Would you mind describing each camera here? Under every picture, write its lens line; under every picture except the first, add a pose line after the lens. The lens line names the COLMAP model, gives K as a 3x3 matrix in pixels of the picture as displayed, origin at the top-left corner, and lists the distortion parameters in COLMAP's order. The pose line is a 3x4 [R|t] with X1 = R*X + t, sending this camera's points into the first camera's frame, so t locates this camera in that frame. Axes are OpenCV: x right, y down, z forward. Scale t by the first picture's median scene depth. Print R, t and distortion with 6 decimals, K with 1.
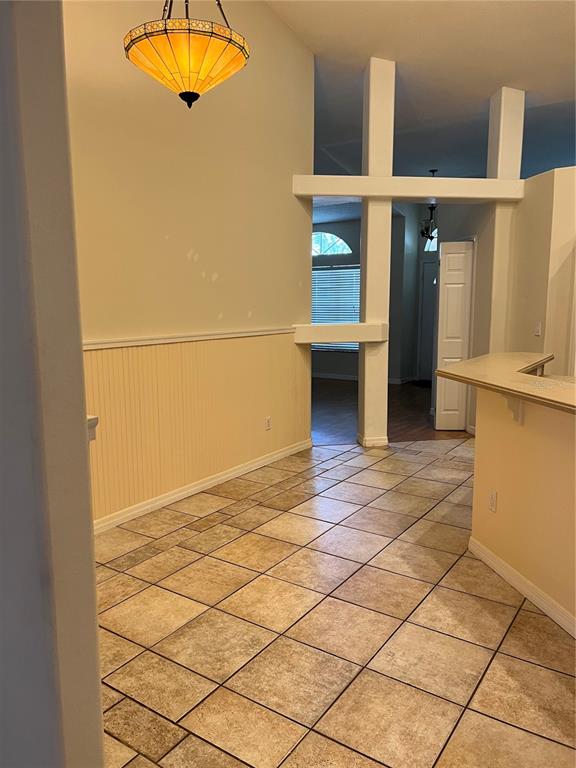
lens RADIAL K [[584.9, 0, 282.3], [0, 584.9, 384.1], [0, 0, 1]] dist [0.055600, -0.057614]
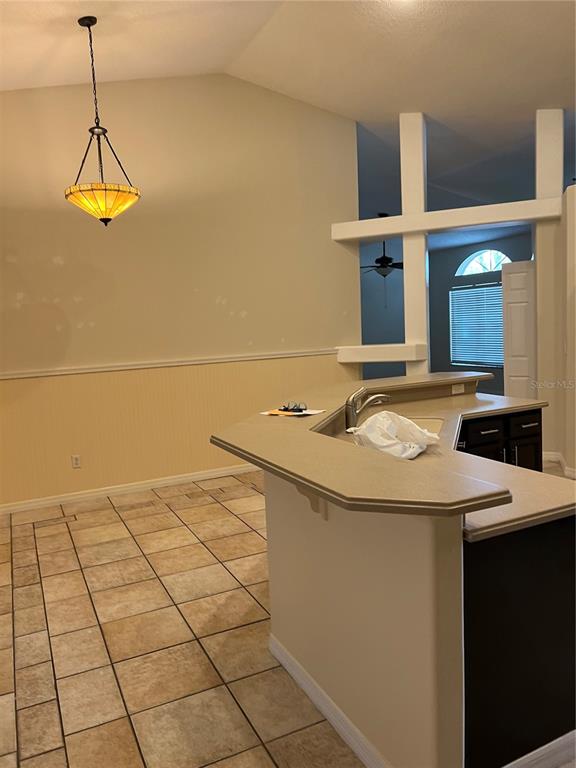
lens RADIAL K [[584.9, 0, 277.4], [0, 584.9, 378.7], [0, 0, 1]] dist [0.055600, -0.057614]
pose [[0.860393, 0.010462, -0.509523, 0.656129], [-0.027683, 0.999273, -0.026228, -0.004217], [0.508878, 0.036672, 0.860057, -0.101944]]
